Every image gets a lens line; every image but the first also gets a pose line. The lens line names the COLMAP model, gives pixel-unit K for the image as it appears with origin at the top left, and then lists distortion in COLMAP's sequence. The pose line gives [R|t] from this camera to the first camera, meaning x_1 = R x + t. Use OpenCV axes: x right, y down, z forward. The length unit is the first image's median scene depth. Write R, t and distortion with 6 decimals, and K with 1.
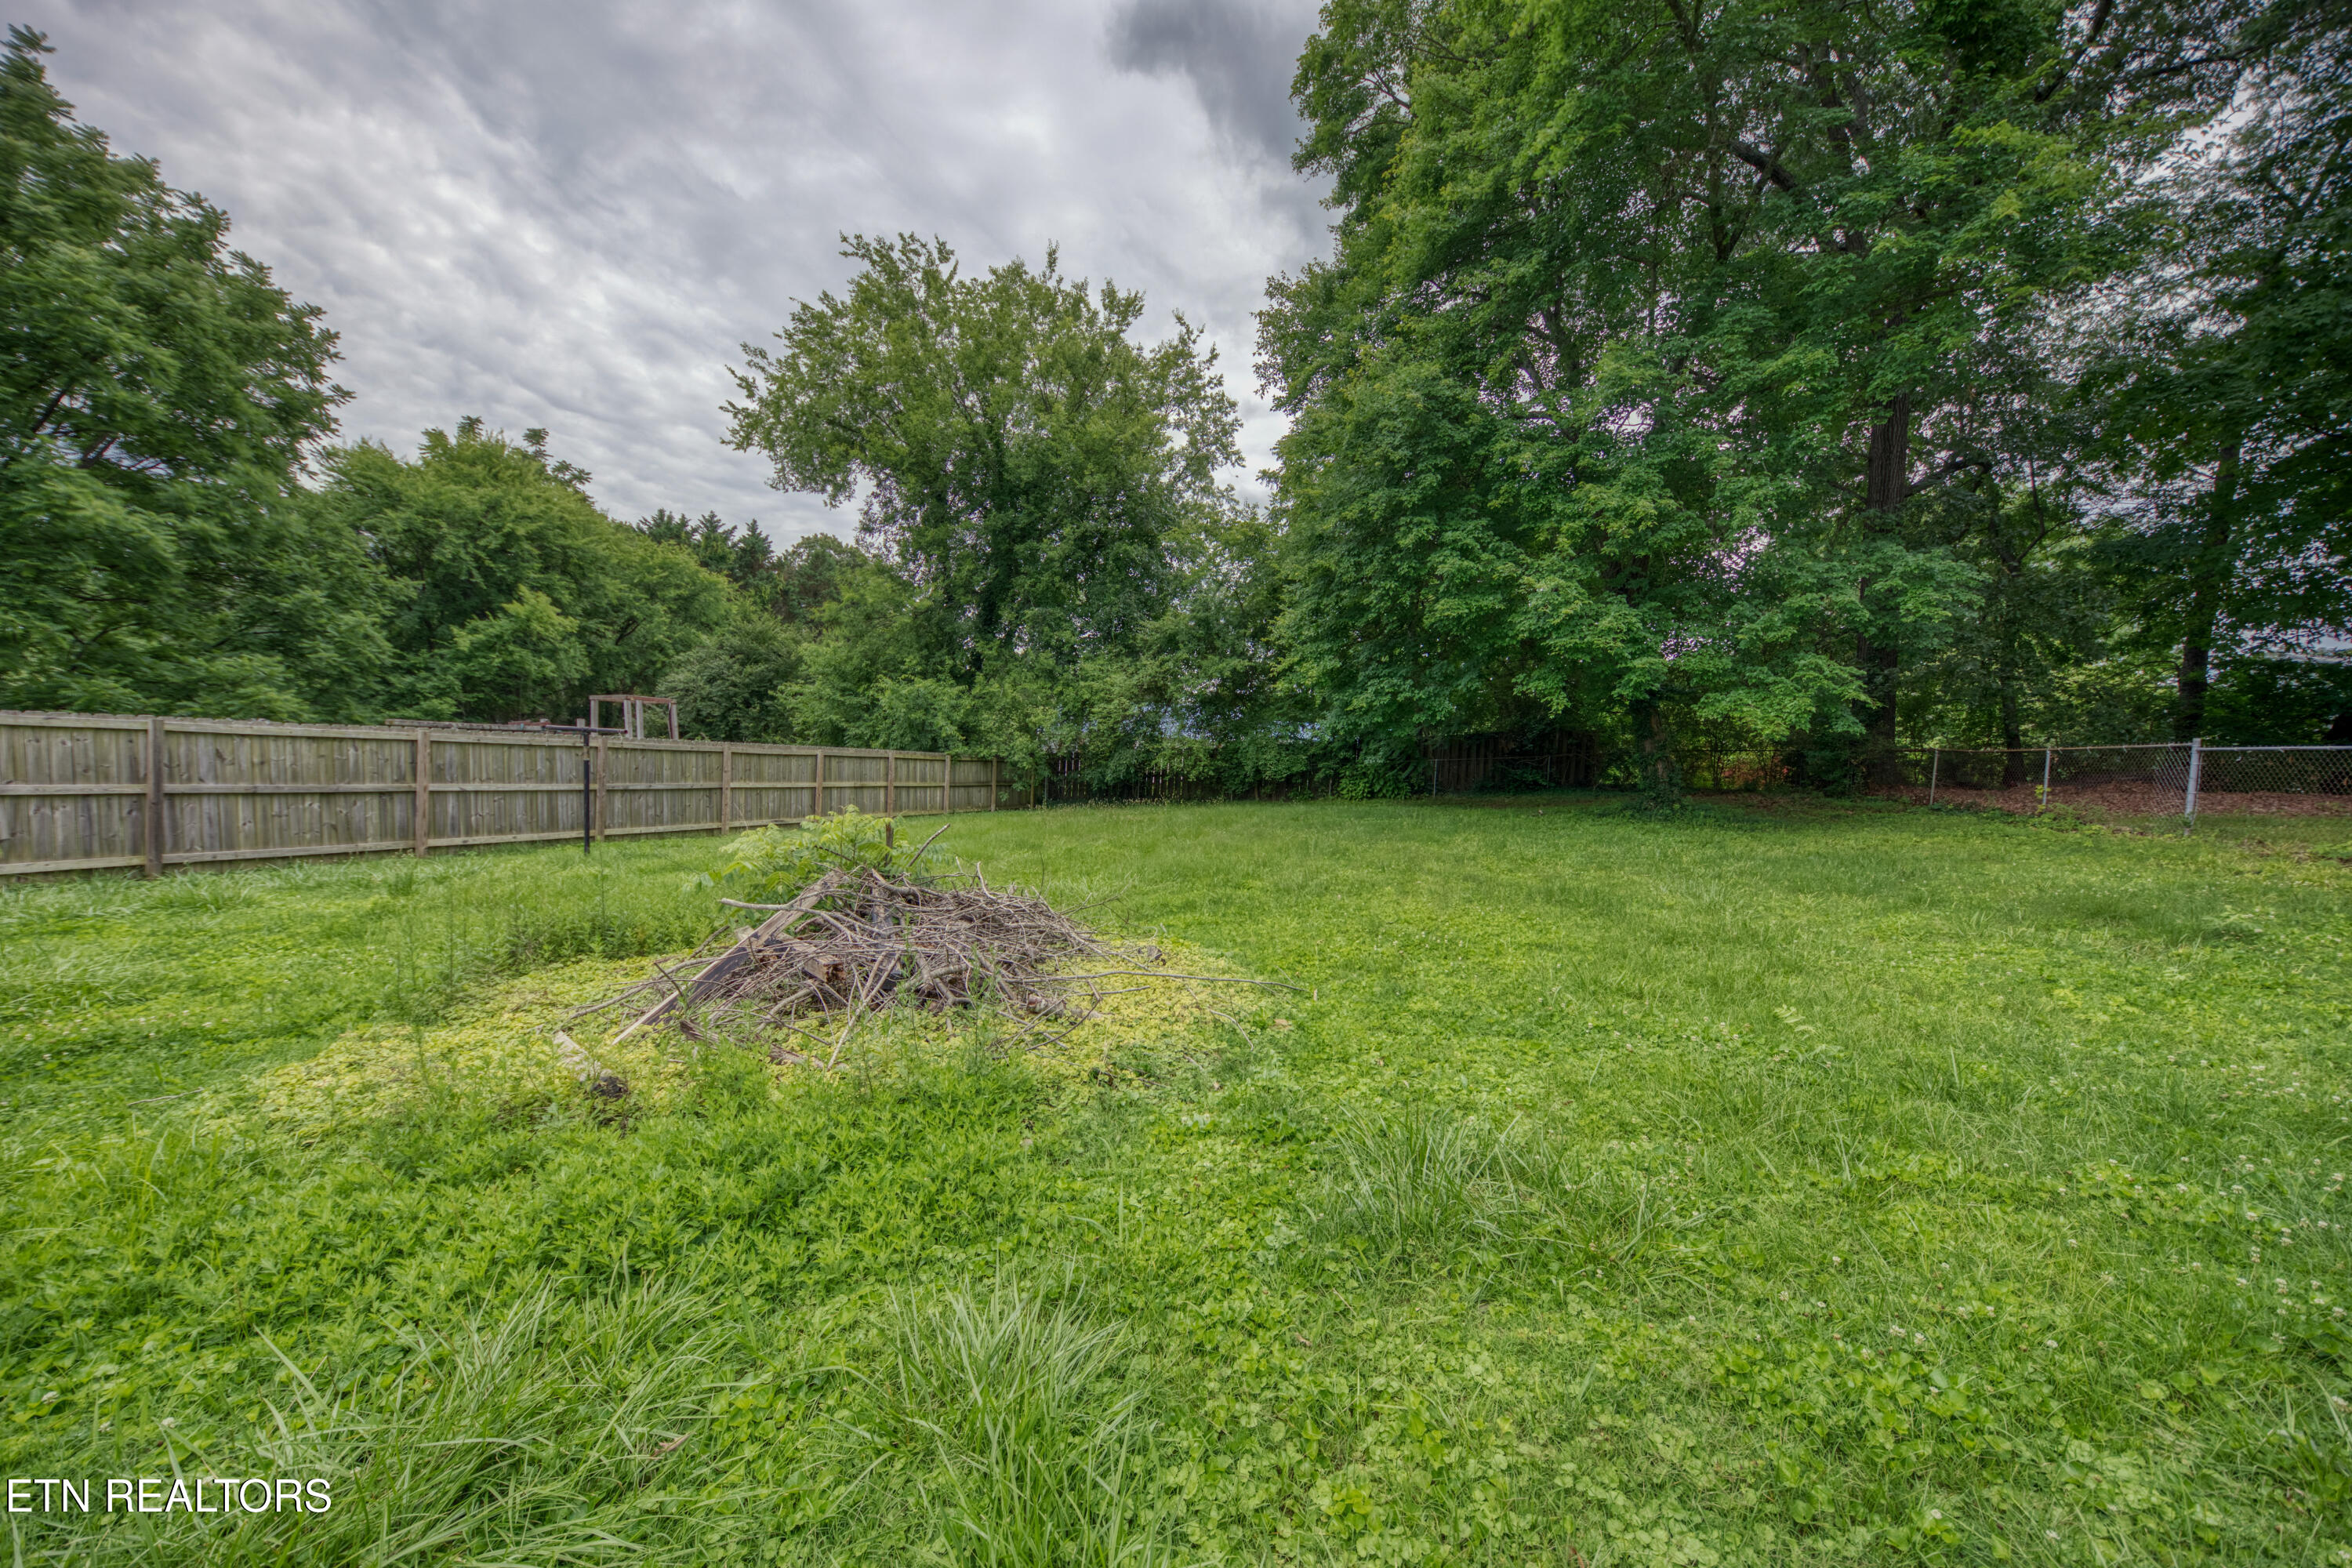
lens RADIAL K [[824.4, 0, 1178.0], [0, 824.4, 805.2], [0, 0, 1]] dist [0.009596, -0.001418]
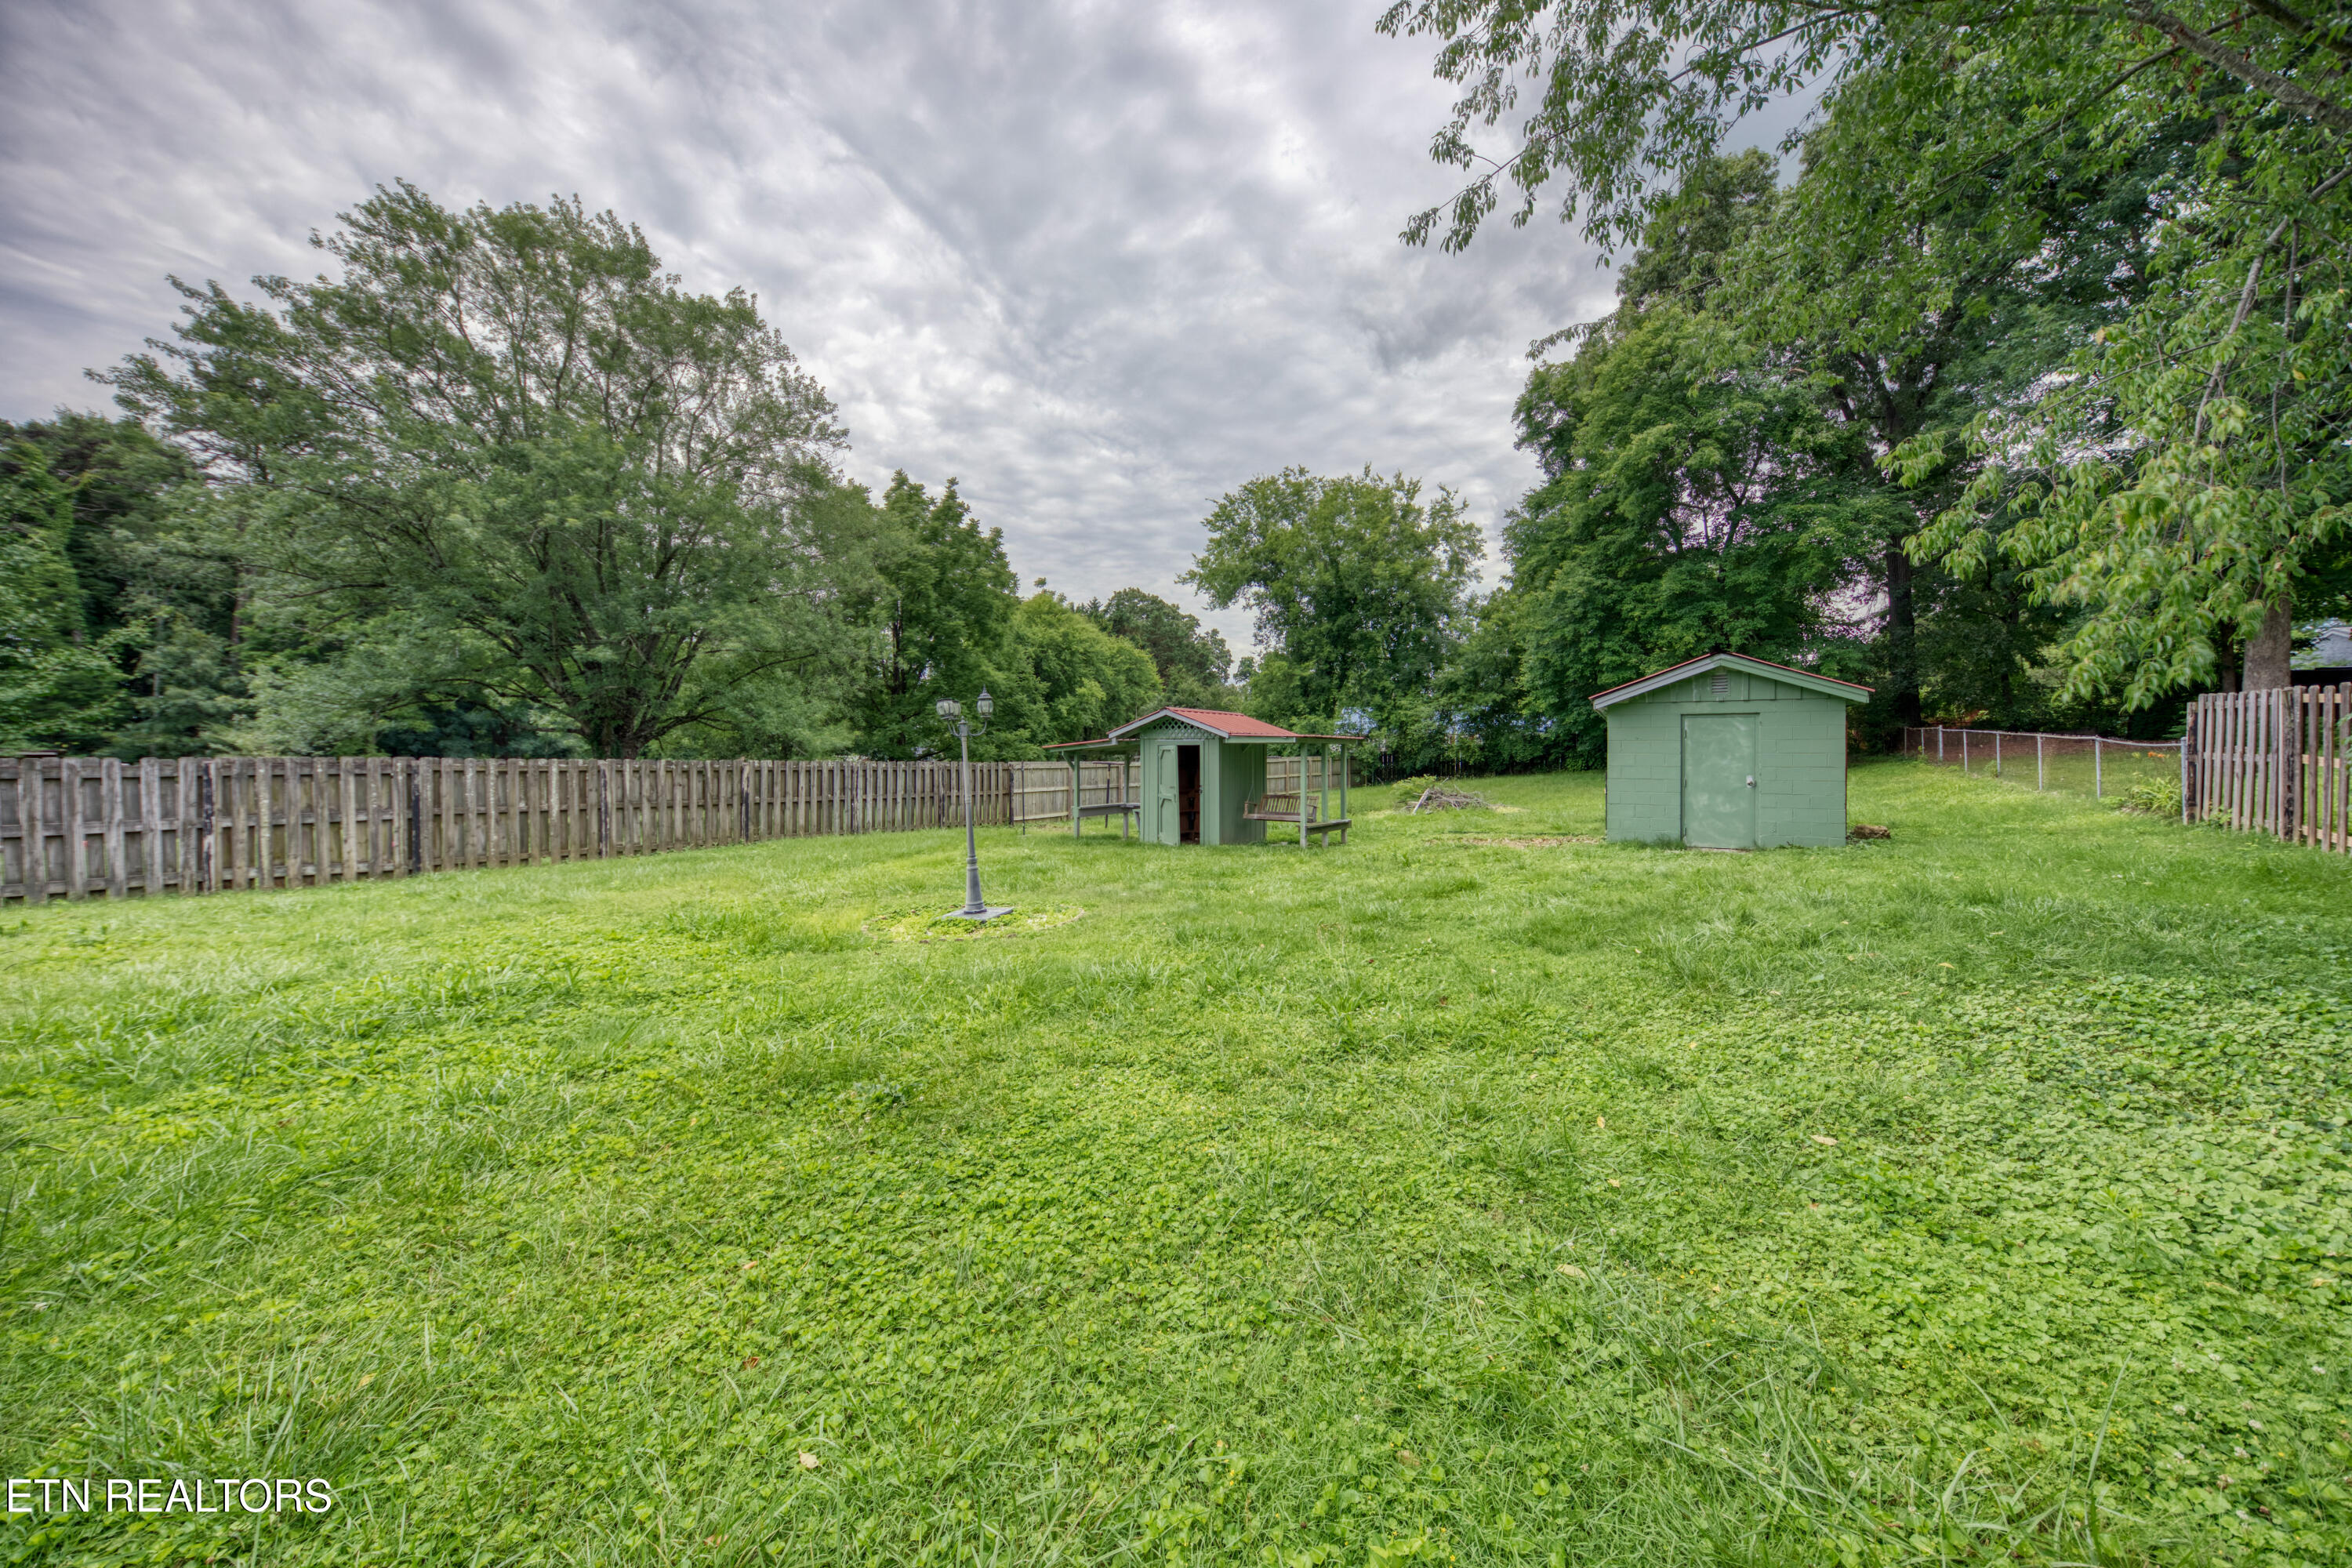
lens RADIAL K [[824.4, 0, 1189.2], [0, 824.4, 752.0], [0, 0, 1]] dist [0.009596, -0.001418]
pose [[0.966669, -0.056139, -0.249800, -0.150367], [0.042933, 0.997392, -0.058010, 0.023426], [0.252405, 0.045352, 0.966558, -1.006099]]
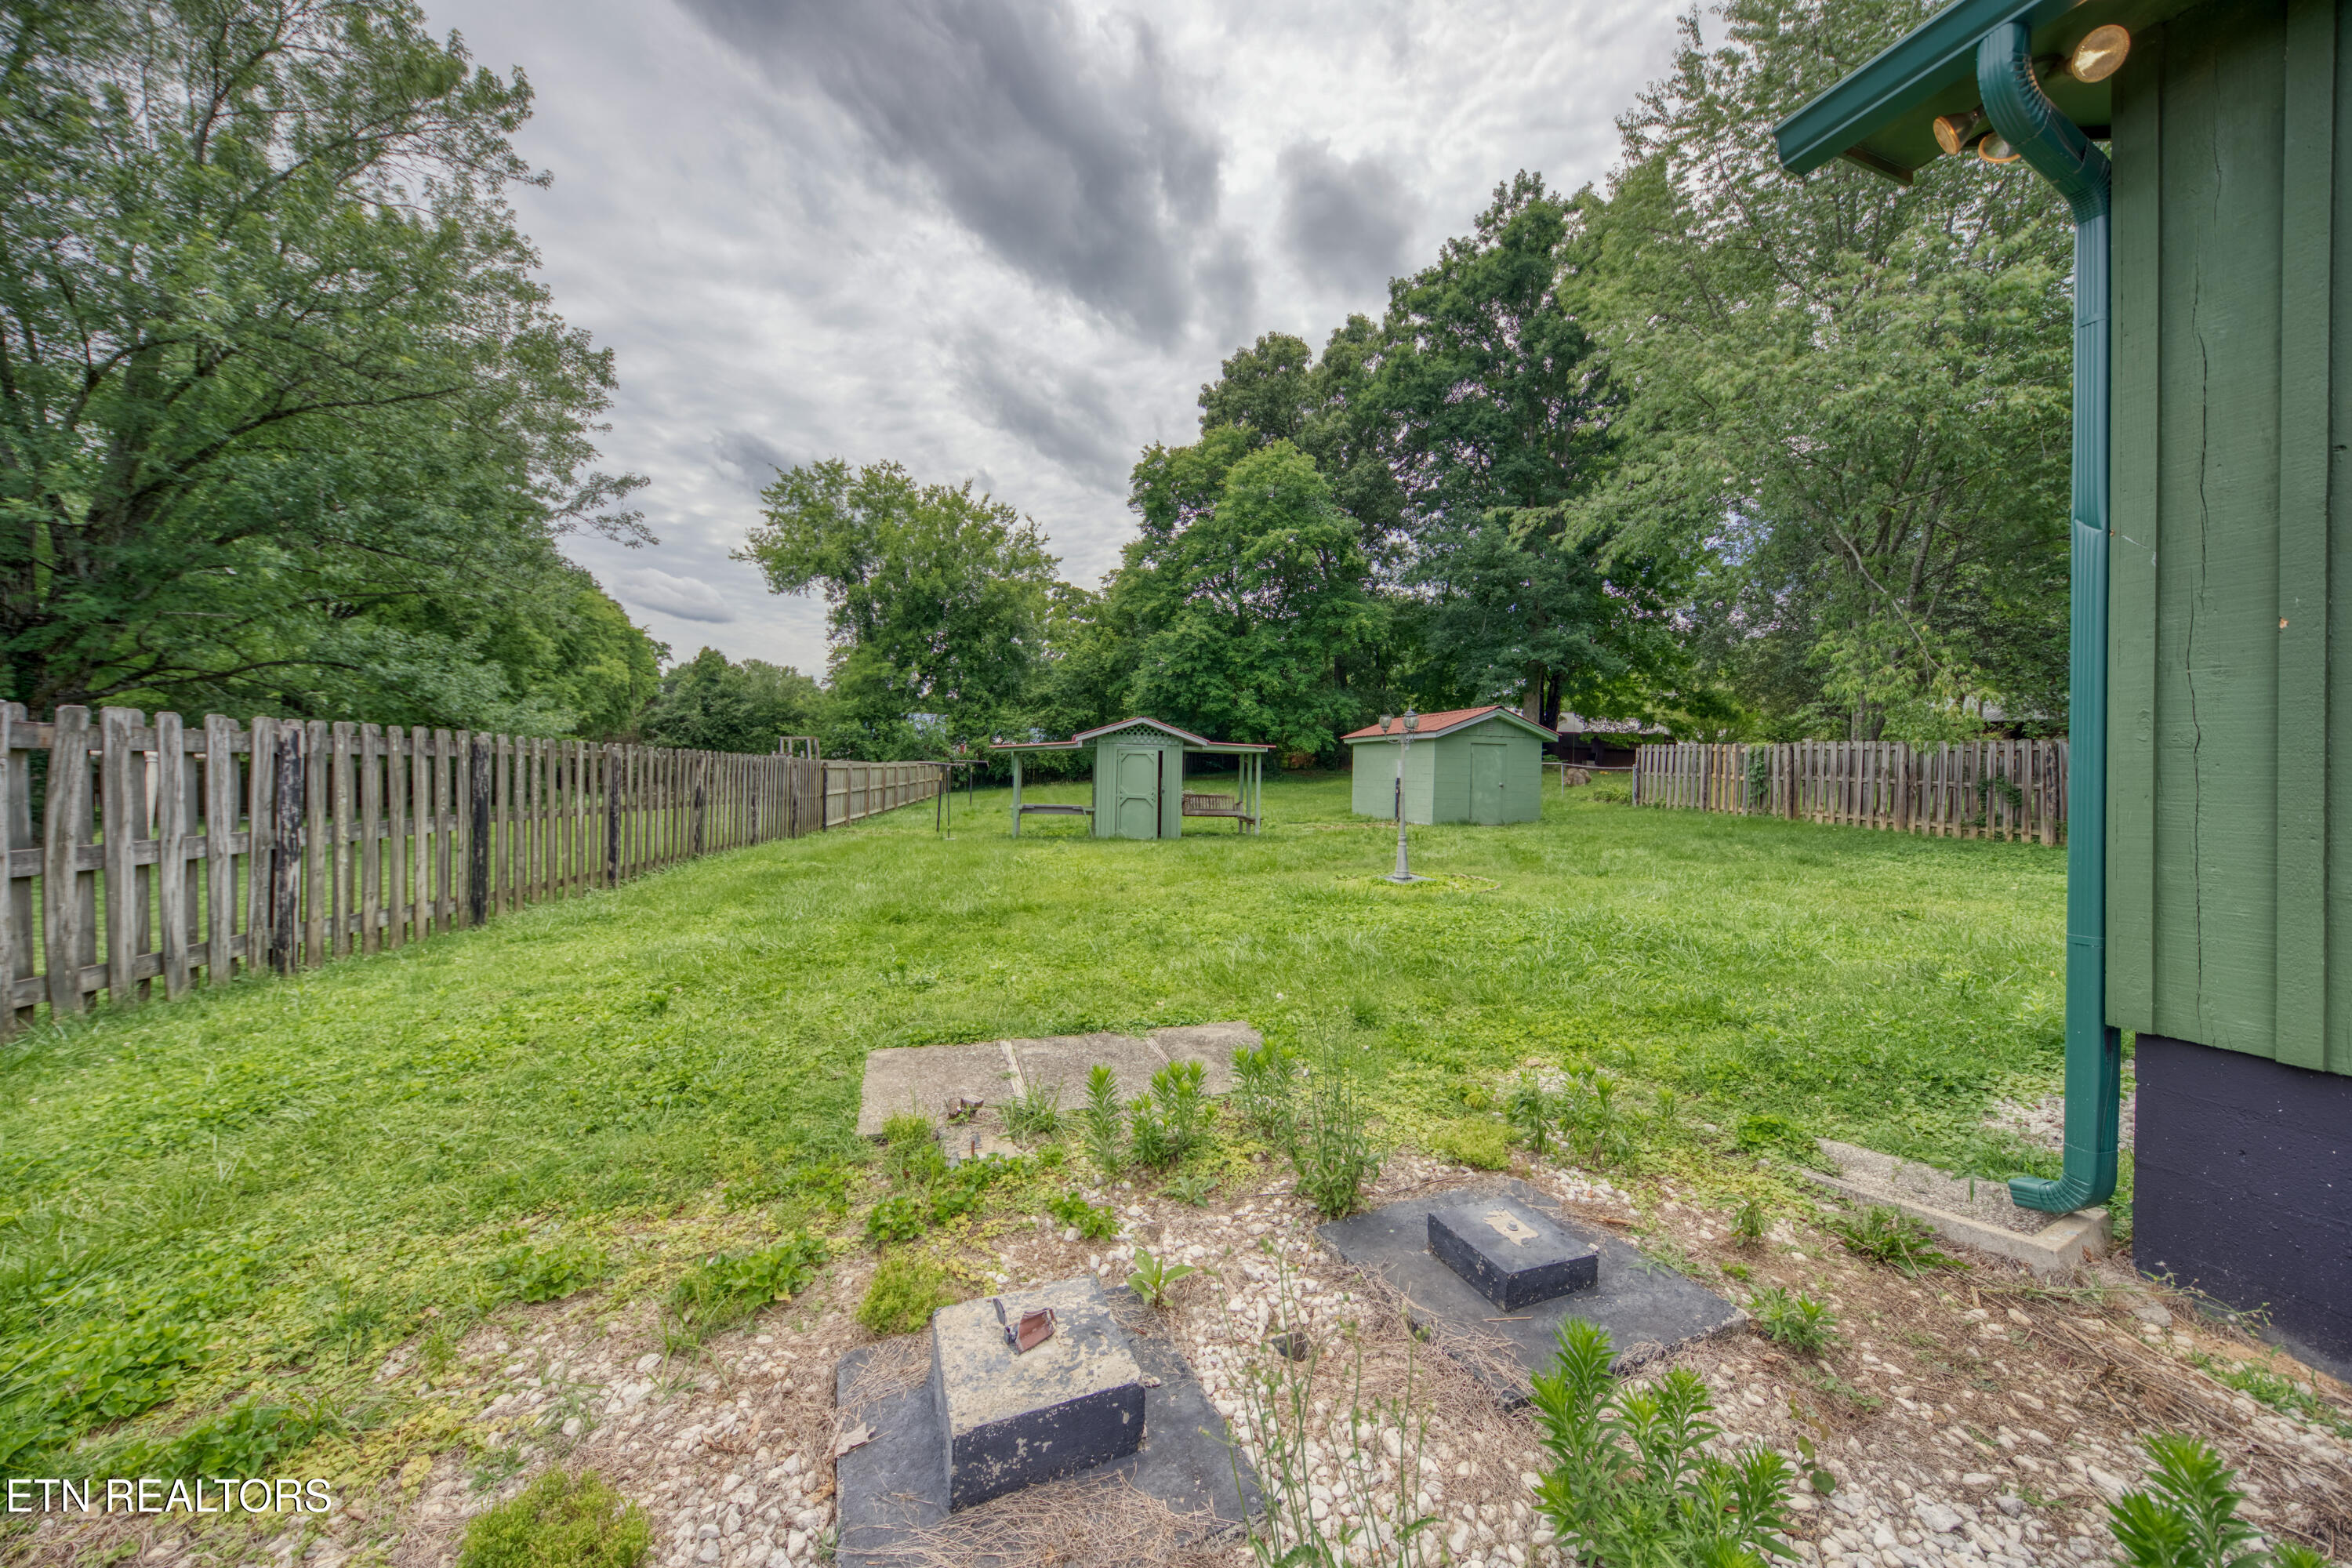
lens RADIAL K [[824.4, 0, 1175.7], [0, 824.4, 756.0], [0, 0, 1]] dist [0.009596, -0.001418]
pose [[0.890239, -0.024305, 0.454846, -0.774872], [0.043300, 0.998569, -0.031390, 0.004091], [-0.453432, 0.047639, 0.890017, -1.032172]]
